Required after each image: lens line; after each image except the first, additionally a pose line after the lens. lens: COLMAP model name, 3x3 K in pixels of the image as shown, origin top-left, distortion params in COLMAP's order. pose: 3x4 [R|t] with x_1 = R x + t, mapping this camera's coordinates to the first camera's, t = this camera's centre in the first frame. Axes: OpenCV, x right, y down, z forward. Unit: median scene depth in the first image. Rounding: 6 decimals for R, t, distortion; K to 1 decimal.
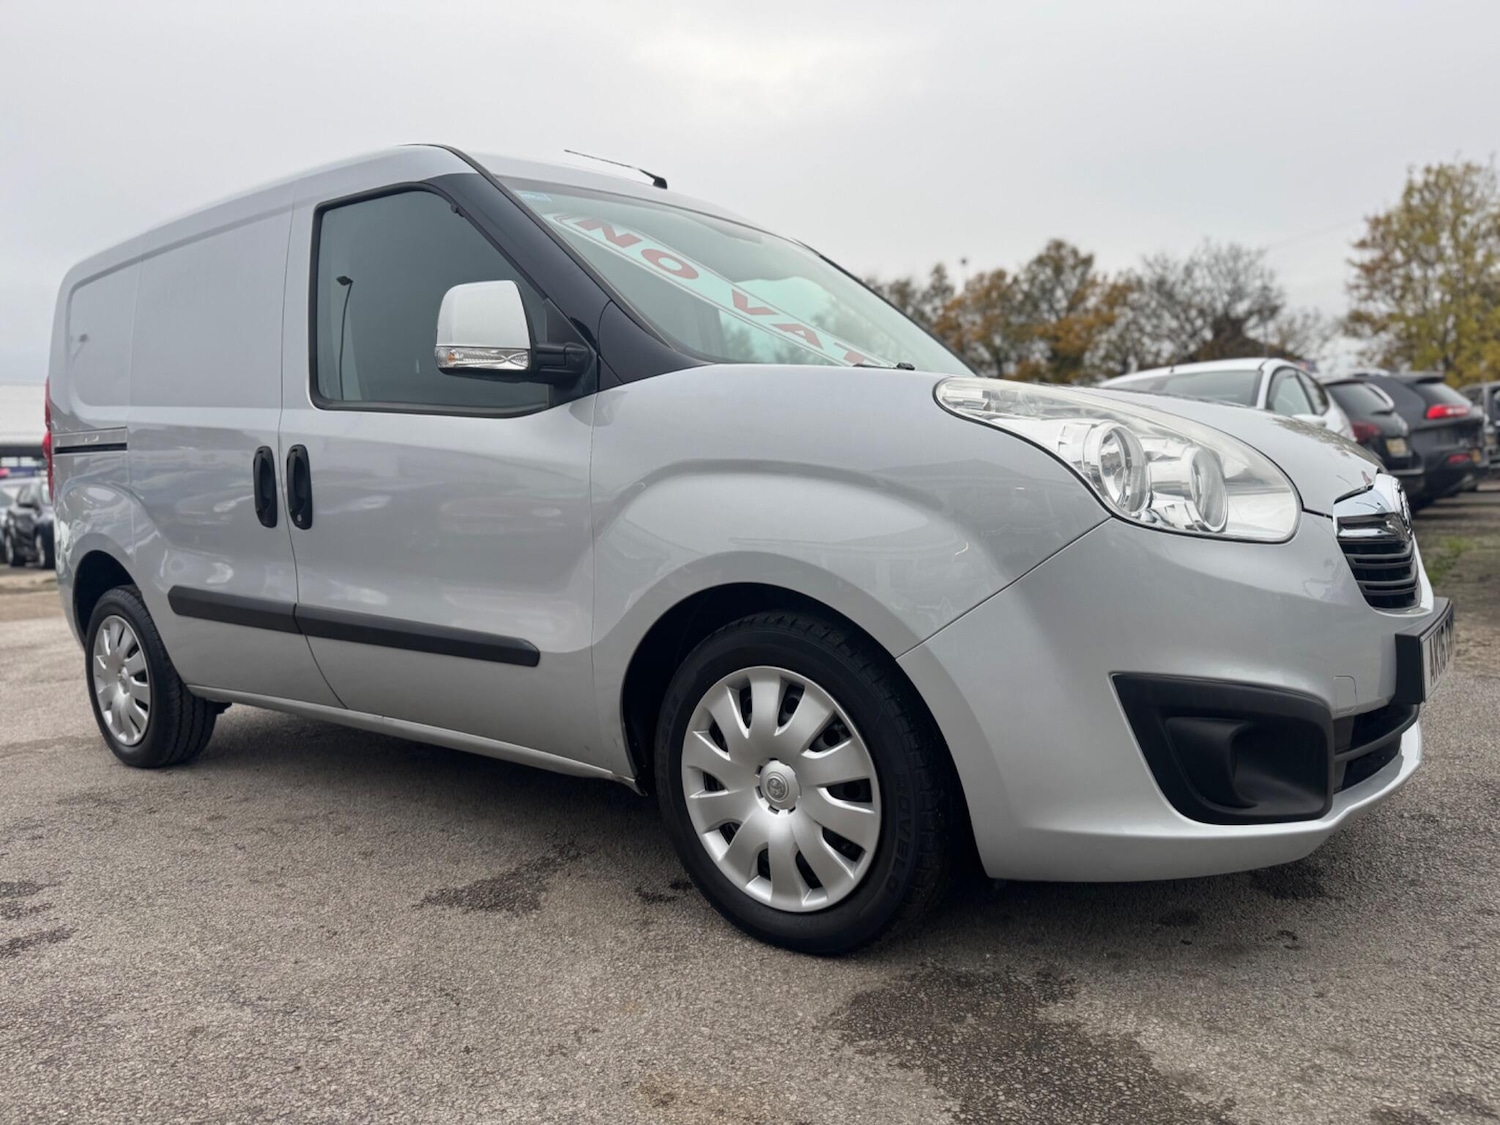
lens RADIAL K [[1062.5, 0, 755.1], [0, 1062.5, 556.5], [0, 0, 1]] dist [0.001096, -0.009405]
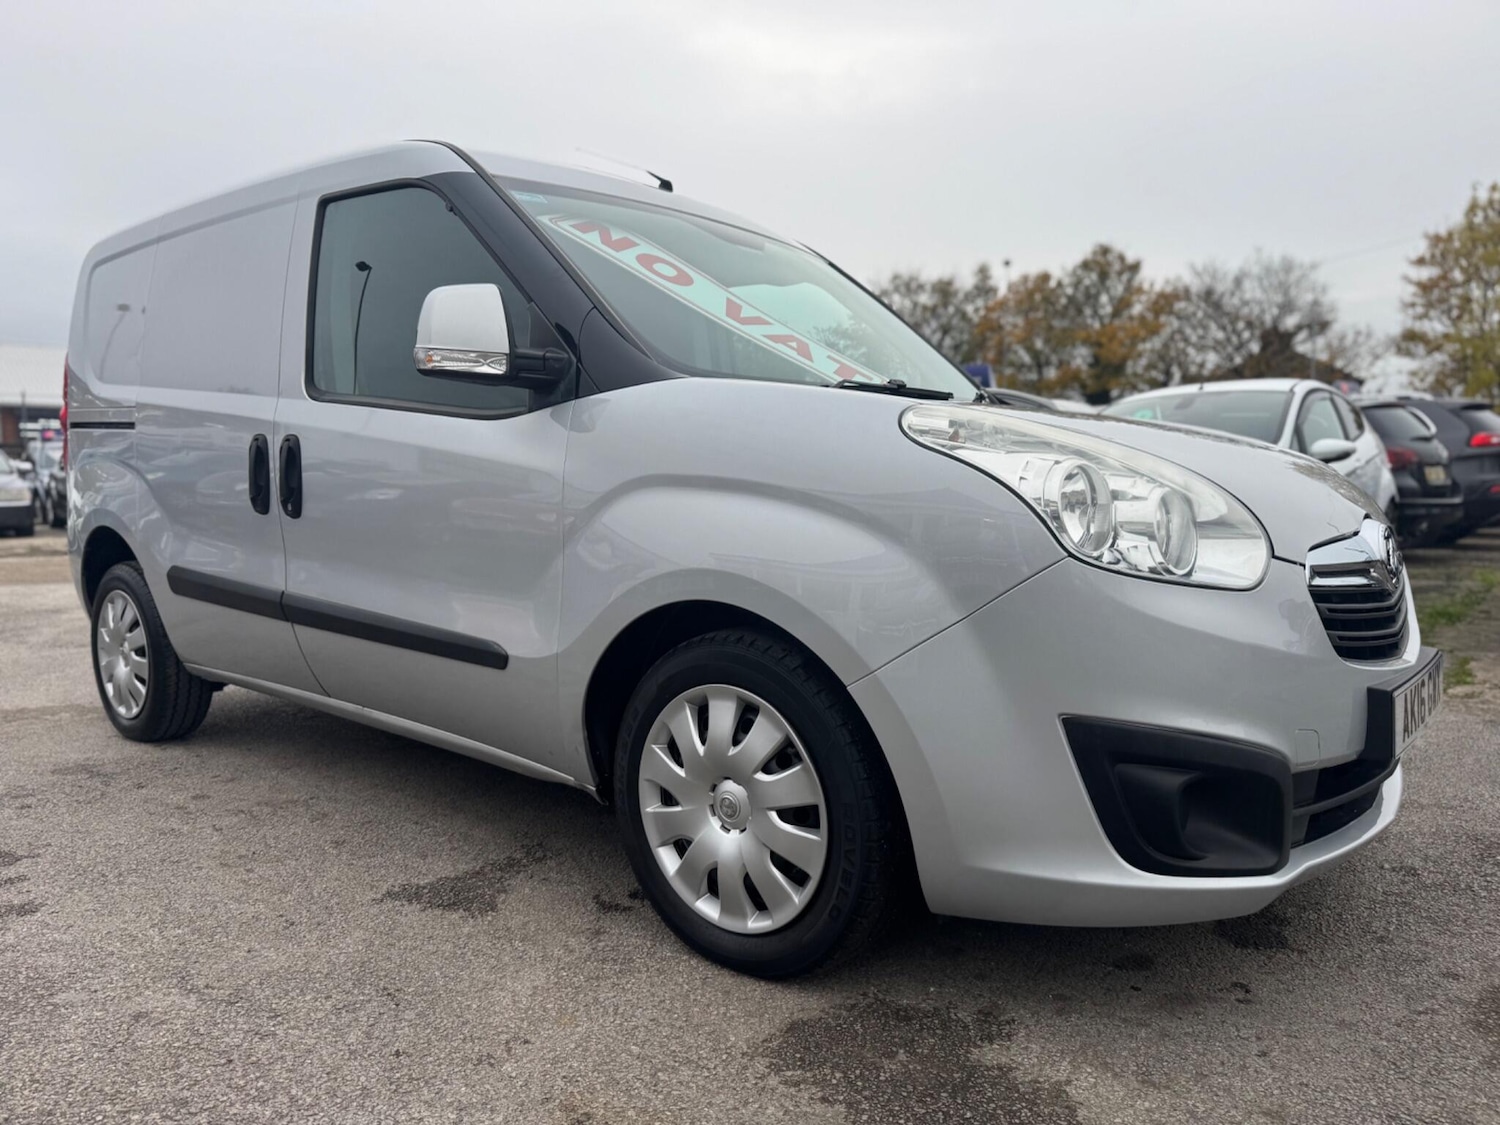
lens RADIAL K [[1064.3, 0, 745.5], [0, 1064.3, 560.6], [0, 0, 1]] dist [-0.000036, -0.008589]
pose [[0.998156, 0.048309, -0.036741, 0.058209], [-0.047922, 0.998787, 0.011331, -0.023770], [0.037244, -0.009549, 0.999261, 0.007137]]
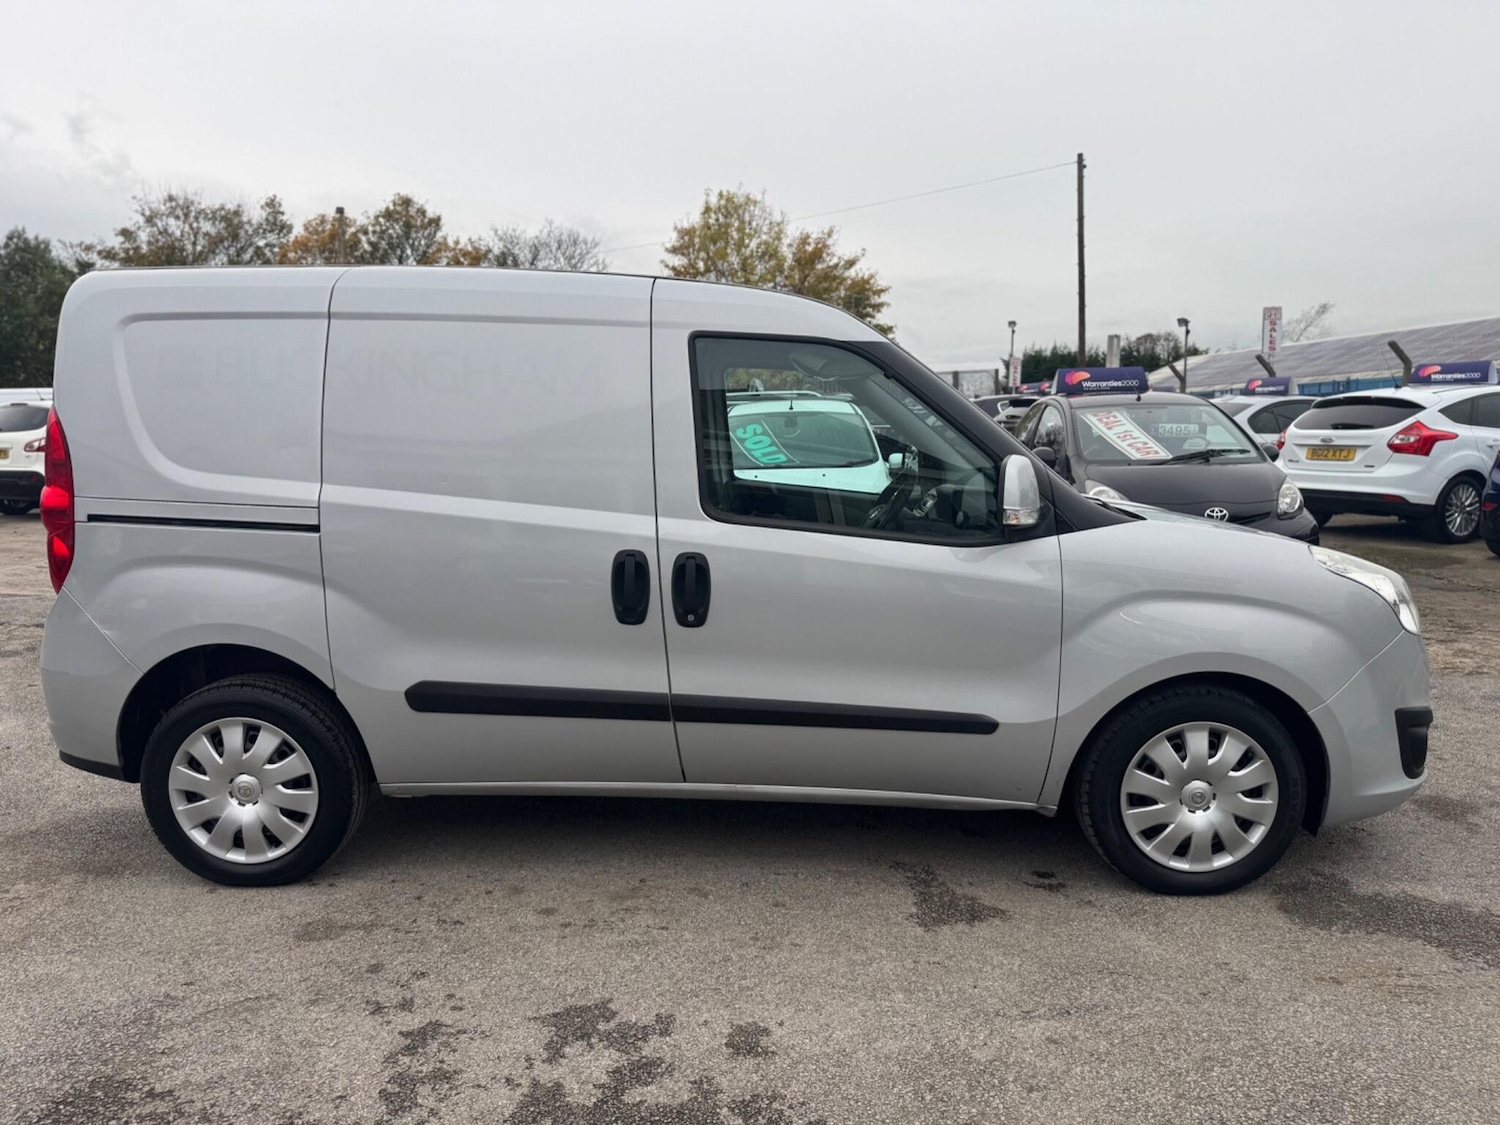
lens RADIAL K [[1048.8, 0, 747.2], [0, 1048.8, 565.3], [0, 0, 1]] dist [0.012740, -0.005814]
pose [[0.797421, -0.029410, 0.602706, -1.372539], [-0.005081, 0.998449, 0.055443, -0.199108], [-0.603402, -0.047273, 0.796035, 0.167674]]
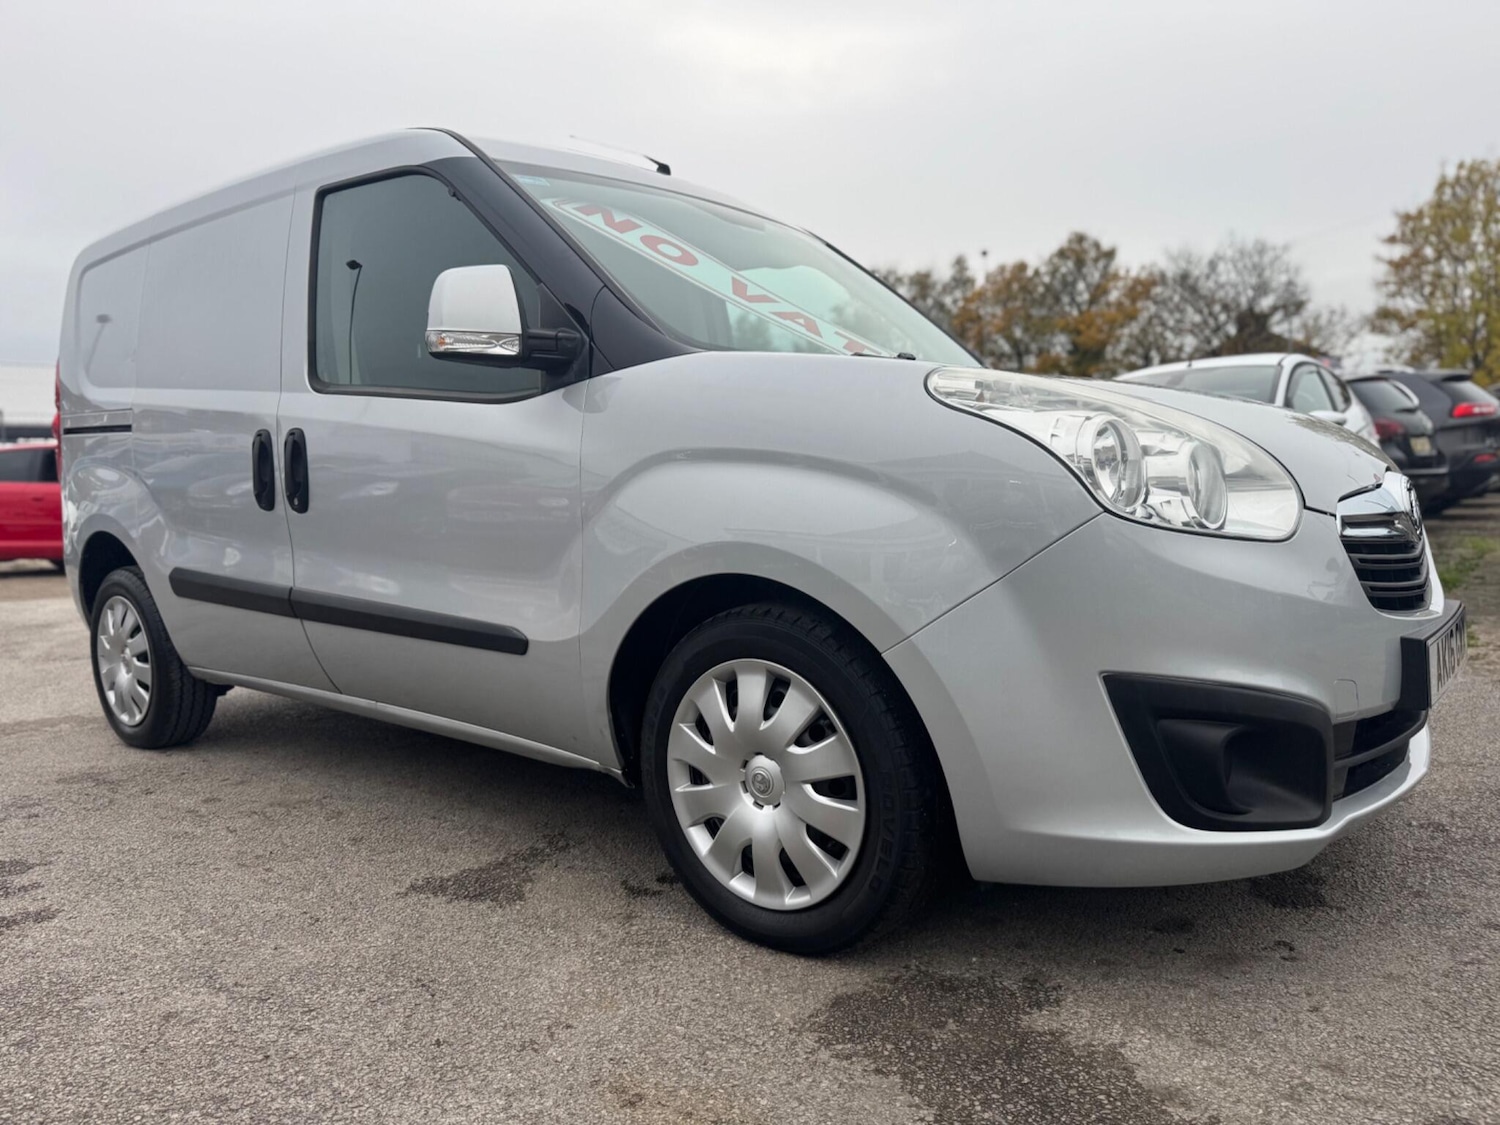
lens RADIAL K [[1063.1, 0, 746.6], [0, 1063.1, 545.9], [0, 0, 1]] dist [-0.000458, -0.007643]
pose [[0.999605, 0.015325, -0.023544, 0.025123], [-0.015344, 0.999882, -0.000634, -0.000651], [0.023532, 0.000995, 0.999723, 0.015974]]
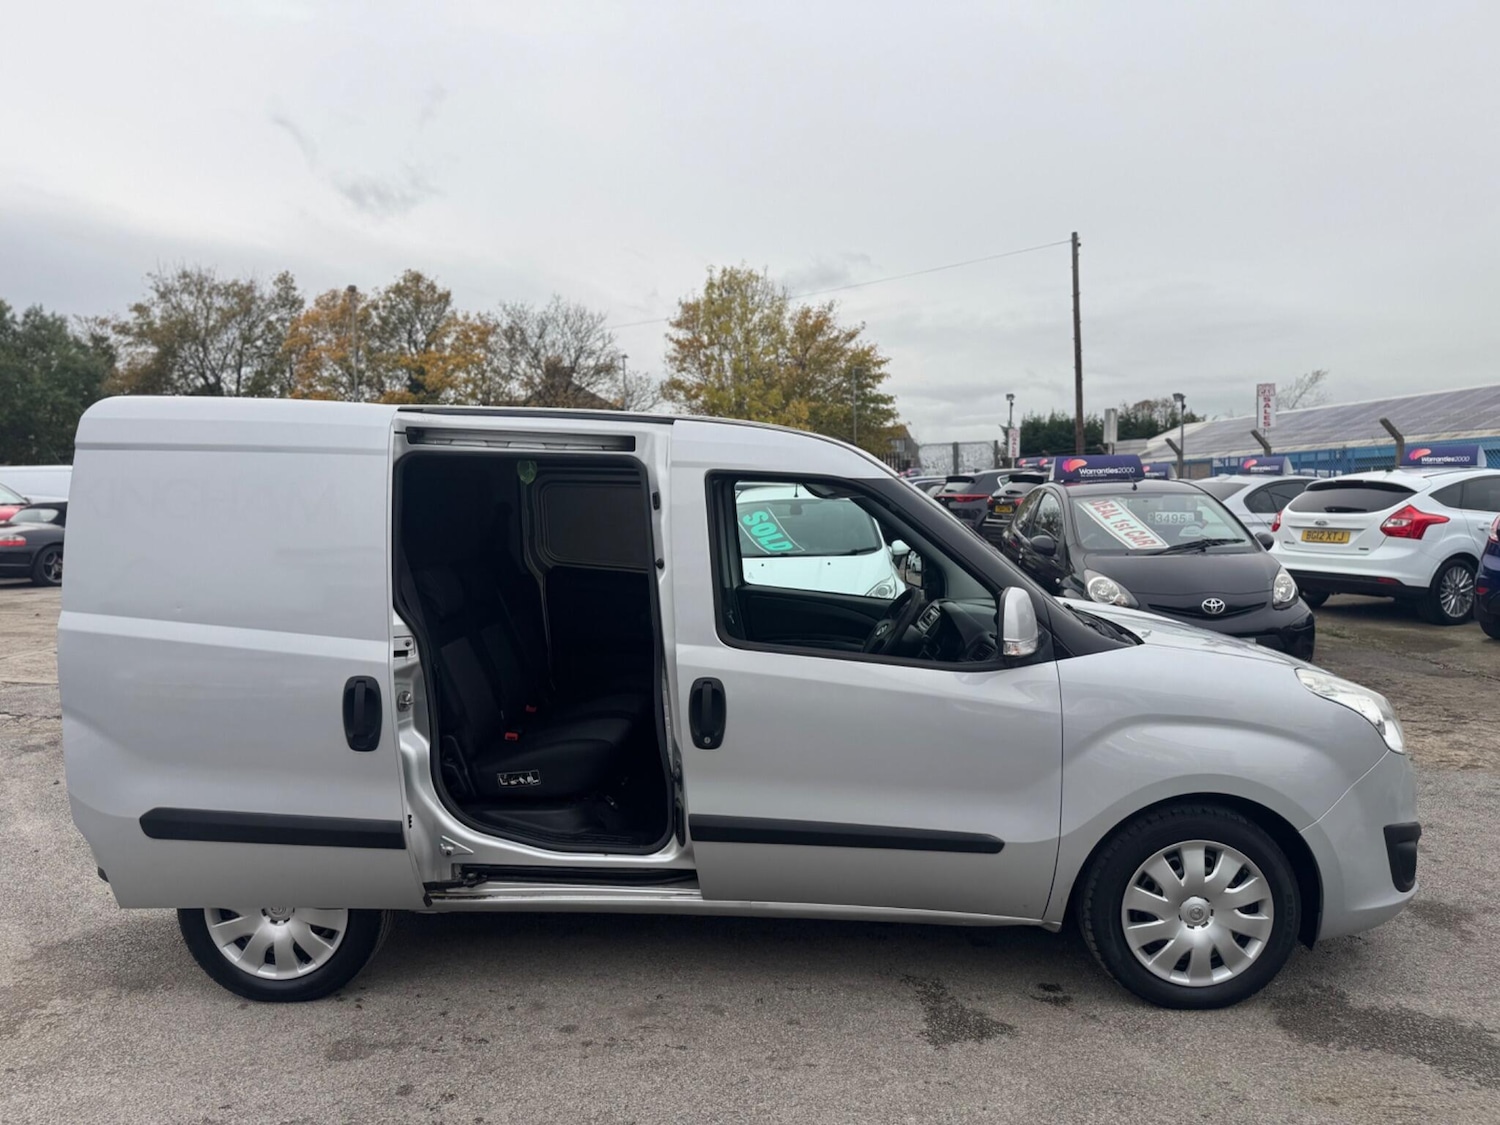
lens RADIAL K [[1045.5, 0, 748.8], [0, 1045.5, 572.6], [0, 0, 1]] dist [0.027728, -0.022754]
pose [[0.797912, 0.000208, 0.602774, -1.431361], [-0.002135, 0.999995, 0.002481, -0.294112], [-0.602770, -0.003266, 0.797908, 0.117783]]
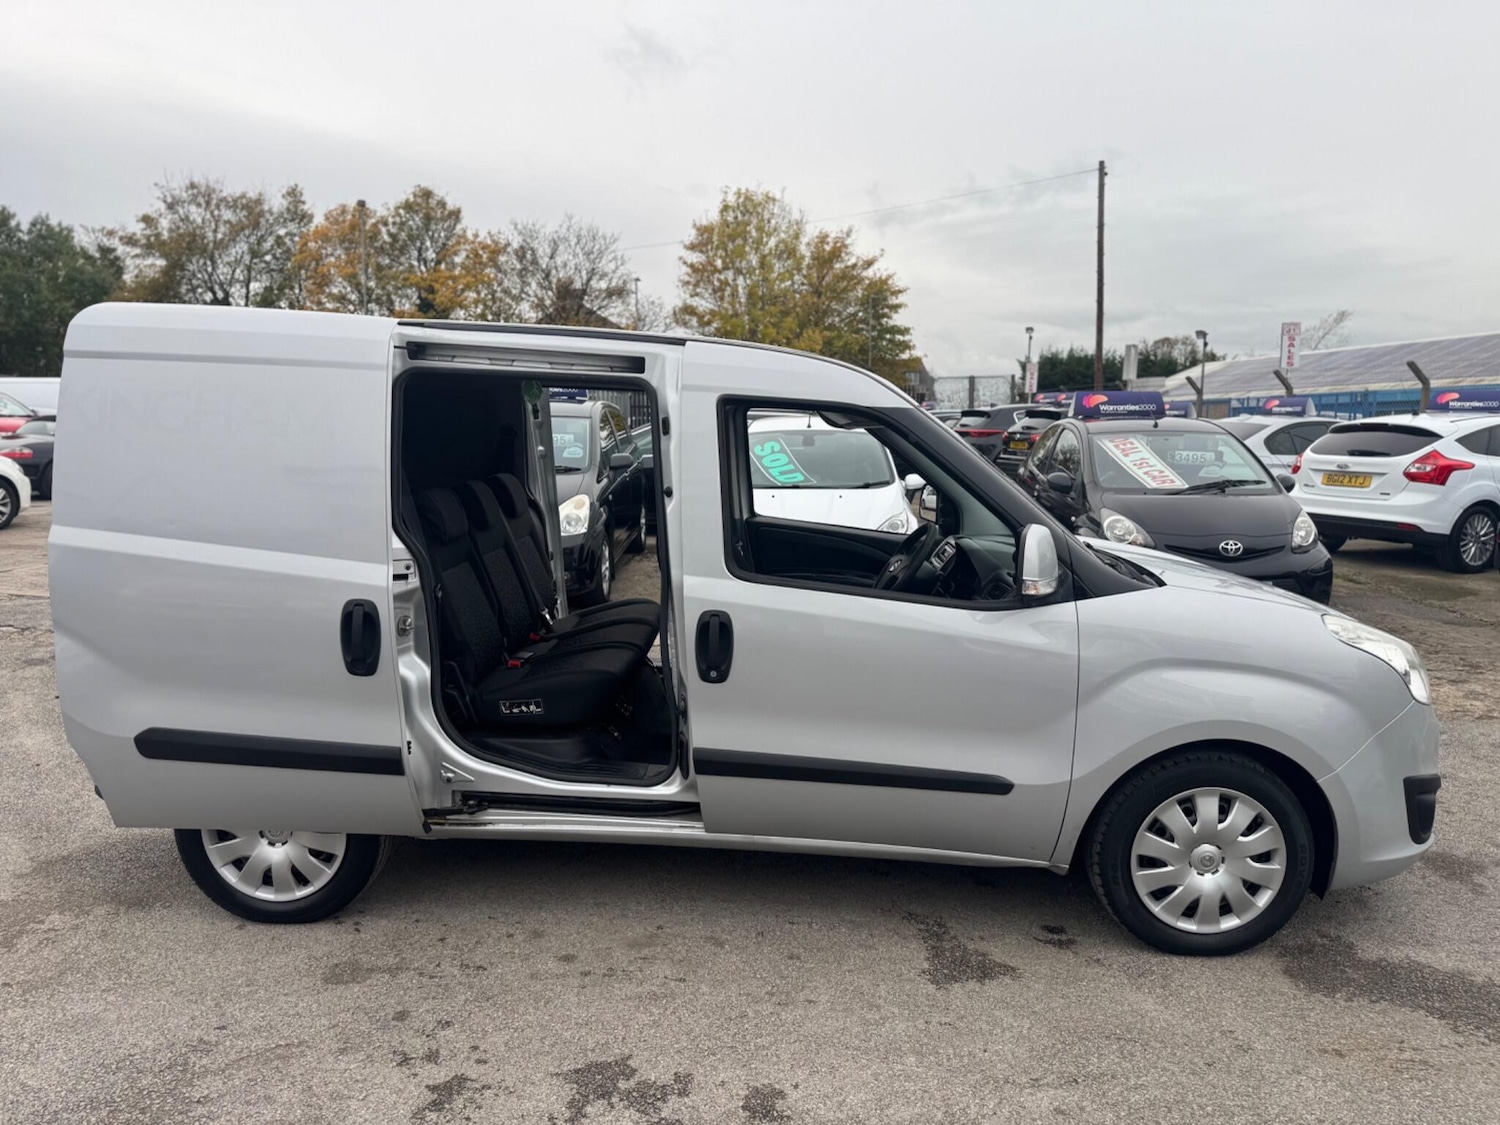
lens RADIAL K [[1049.7, 0, 750.0], [0, 1049.7, 562.5], [0, 0, 1]] dist [0.010156, -0.002369]
pose [[0.802427, -0.014167, 0.596582, -1.404683], [-0.026264, 0.997911, 0.059023, -0.292891], [-0.596172, -0.063030, 0.800379, 0.157334]]
